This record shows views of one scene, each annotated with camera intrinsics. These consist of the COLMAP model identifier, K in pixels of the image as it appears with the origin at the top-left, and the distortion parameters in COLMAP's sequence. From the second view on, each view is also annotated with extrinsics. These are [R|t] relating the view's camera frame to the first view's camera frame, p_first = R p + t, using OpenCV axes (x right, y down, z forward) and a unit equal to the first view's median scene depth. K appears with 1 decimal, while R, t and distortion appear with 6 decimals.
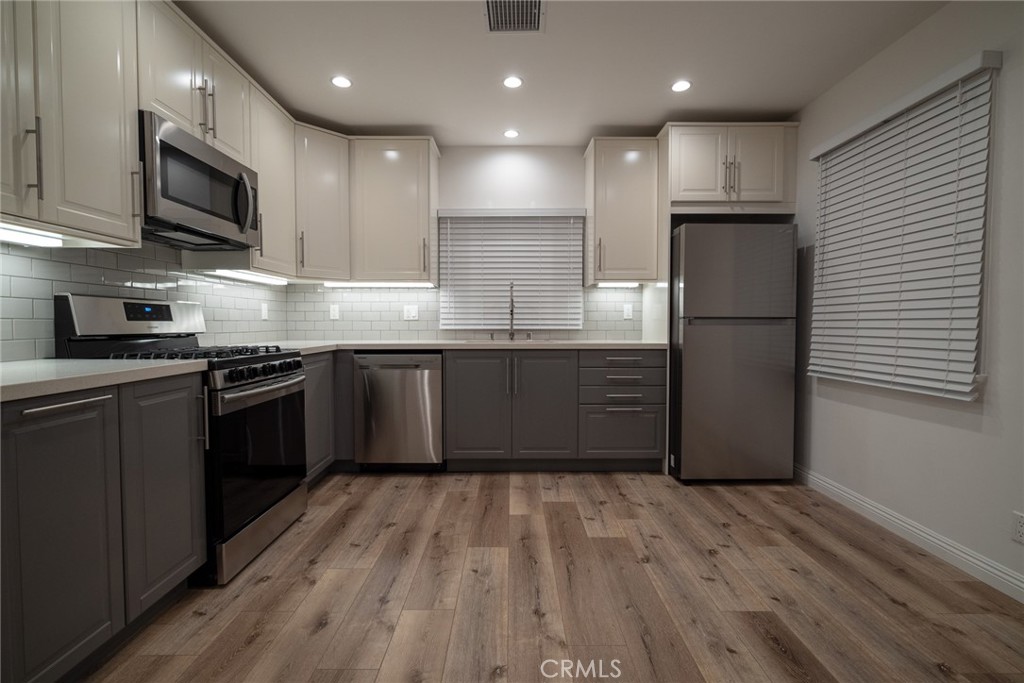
lens RADIAL K [[470.1, 0, 514.9], [0, 470.1, 341.4], [0, 0, 1]] dist [-0.003798, 0.000508]
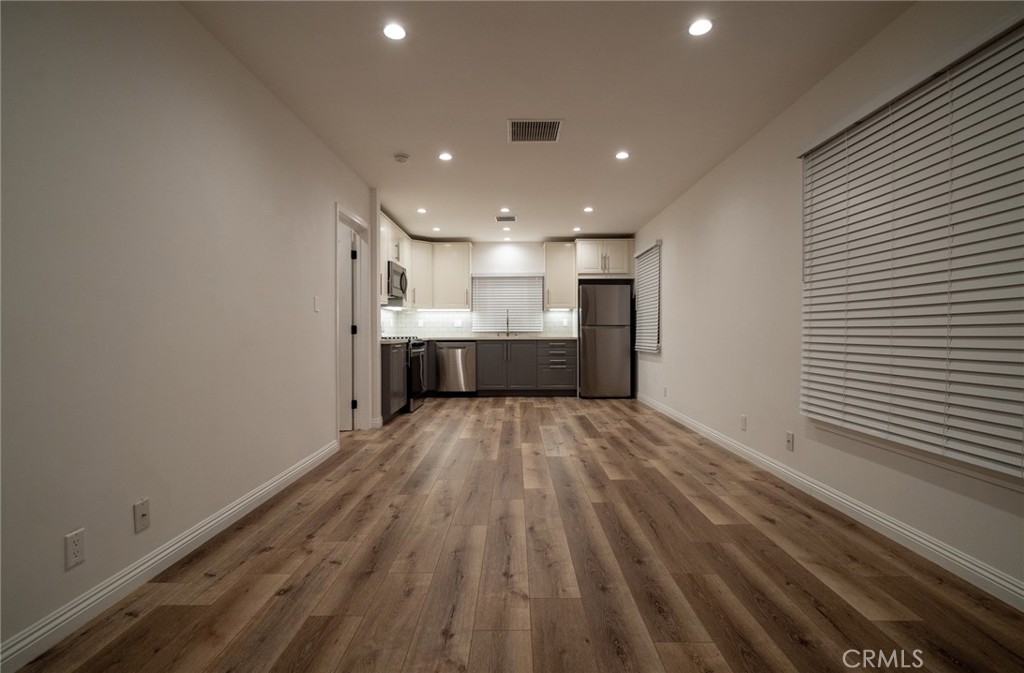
lens RADIAL K [[495.2, 0, 515.4], [0, 495.2, 334.3], [0, 0, 1]] dist [-0.000627, 0.000005]
pose [[0.999976, -0.001850, -0.006641, 0.046602], [0.001615, 0.999377, -0.035248, 0.071365], [0.006702, 0.035236, 0.999357, -1.305559]]
